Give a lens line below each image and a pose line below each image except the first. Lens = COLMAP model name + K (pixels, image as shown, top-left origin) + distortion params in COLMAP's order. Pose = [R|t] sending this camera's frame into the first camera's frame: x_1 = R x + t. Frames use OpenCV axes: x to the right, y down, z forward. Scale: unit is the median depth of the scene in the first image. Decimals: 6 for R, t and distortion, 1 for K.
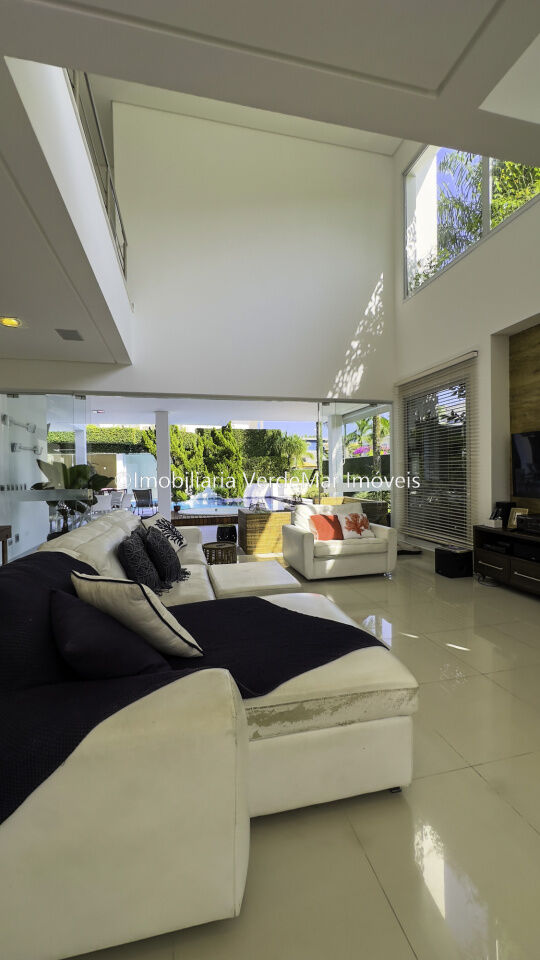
lens RADIAL K [[397.2, 0, 271.6], [0, 397.2, 479.3], [0, 0, 1]] dist [-0.004437, -0.000116]
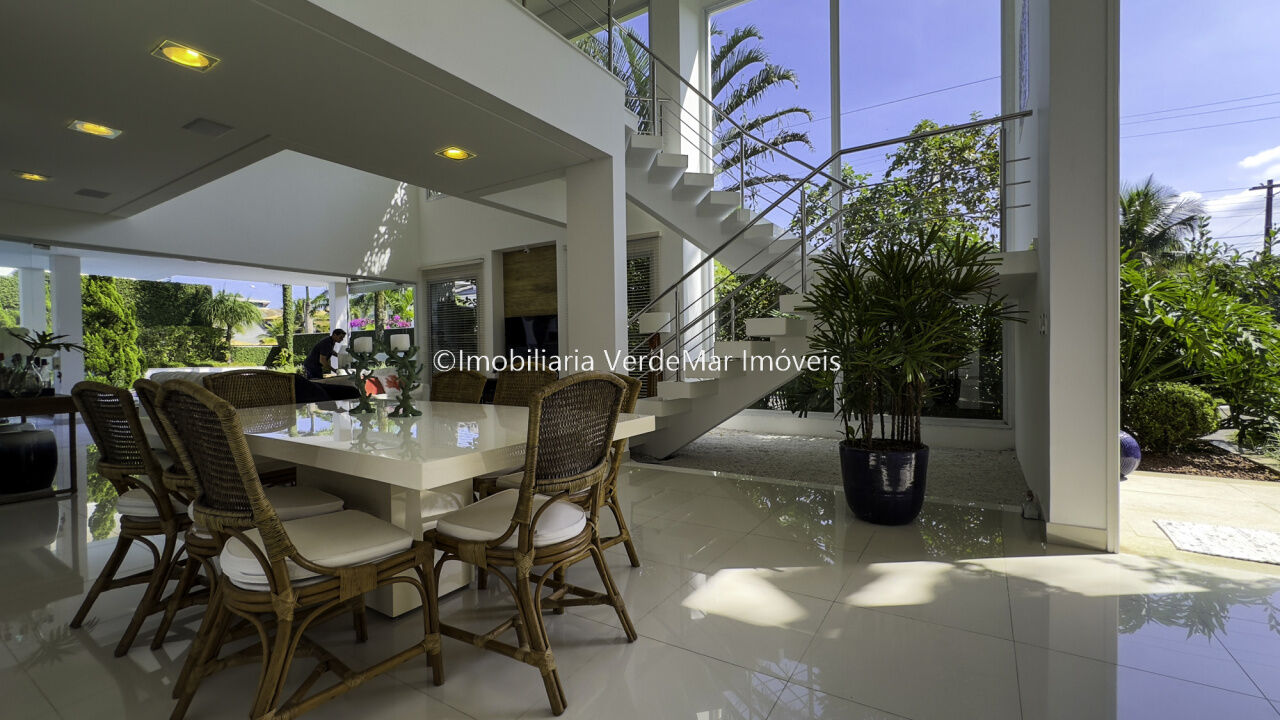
lens RADIAL K [[529.6, 0, 644.7], [0, 529.6, 360.9], [0, 0, 1]] dist [-0.004437, -0.000116]
pose [[0.725269, -0.007068, 0.688429, -0.283107], [0.011517, 0.999932, -0.001868, 0.042890], [-0.688369, 0.009283, 0.725301, -0.588504]]
